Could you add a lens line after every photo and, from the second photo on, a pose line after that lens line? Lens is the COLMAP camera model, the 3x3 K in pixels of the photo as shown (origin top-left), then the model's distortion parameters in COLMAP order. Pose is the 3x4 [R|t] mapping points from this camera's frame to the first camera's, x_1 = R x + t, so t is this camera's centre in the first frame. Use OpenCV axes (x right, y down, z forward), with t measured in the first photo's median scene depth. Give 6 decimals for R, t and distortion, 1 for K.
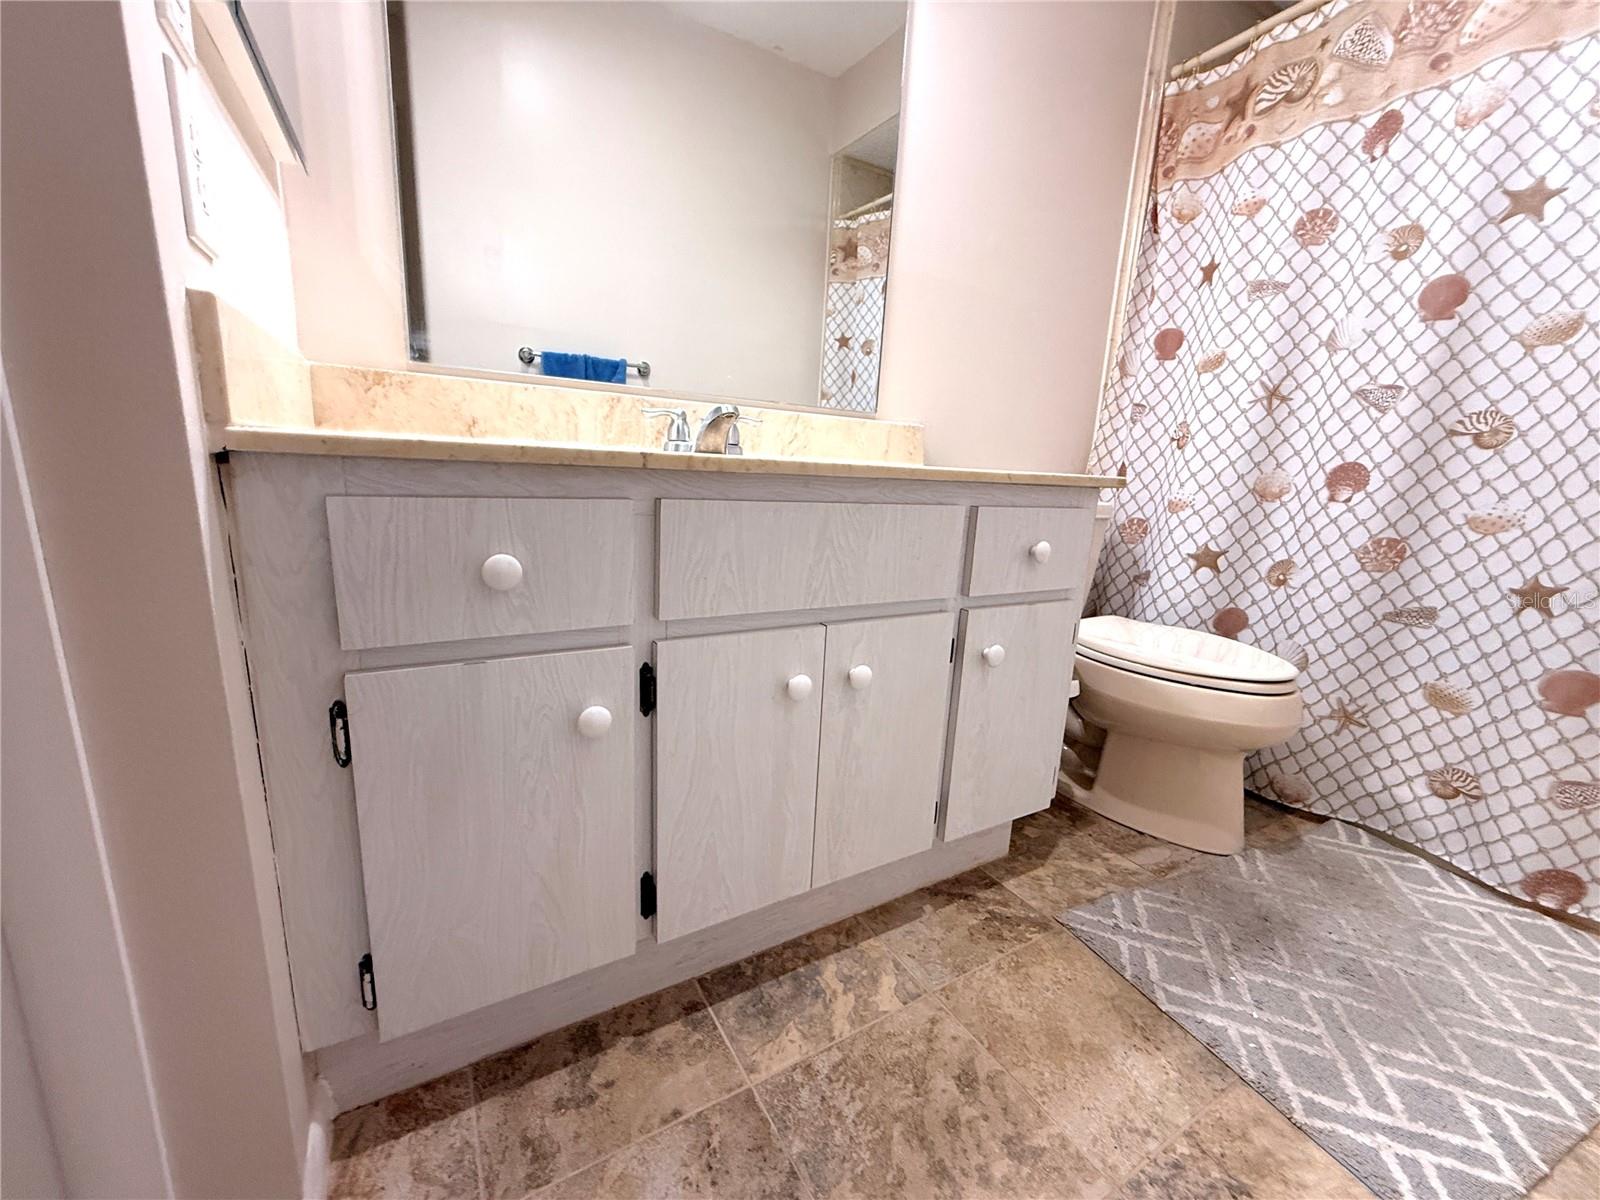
lens RADIAL K [[639.7, 0, 798.1], [0, 639.7, 601.7], [0, 0, 1]] dist [-0.001188, 0.000336]
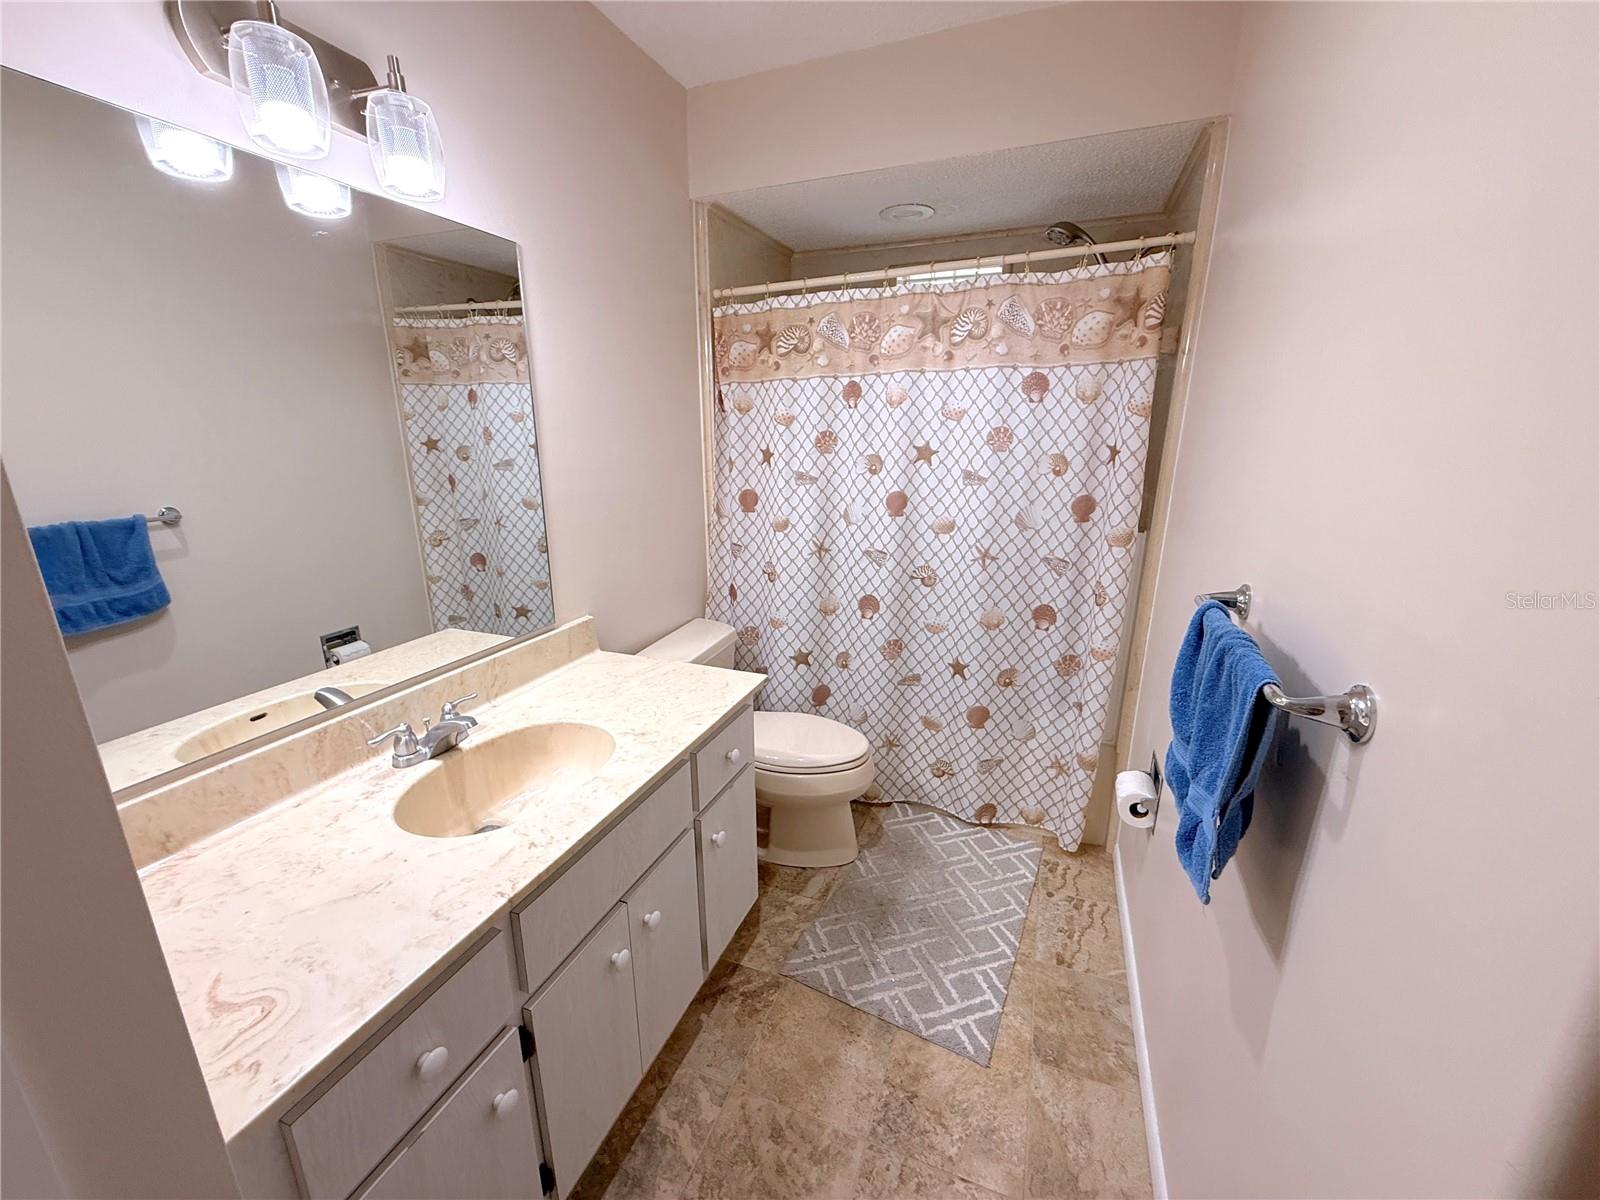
lens RADIAL K [[639.7, 0, 795.4], [0, 639.7, 597.8], [0, 0, 1]] dist [-0.001188, 0.000336]
pose [[0.792556, -0.209440, 0.572703, -0.197739], [0.170797, 0.977820, 0.121230, -0.442509], [-0.585391, 0.001735, 0.810749, -0.188402]]
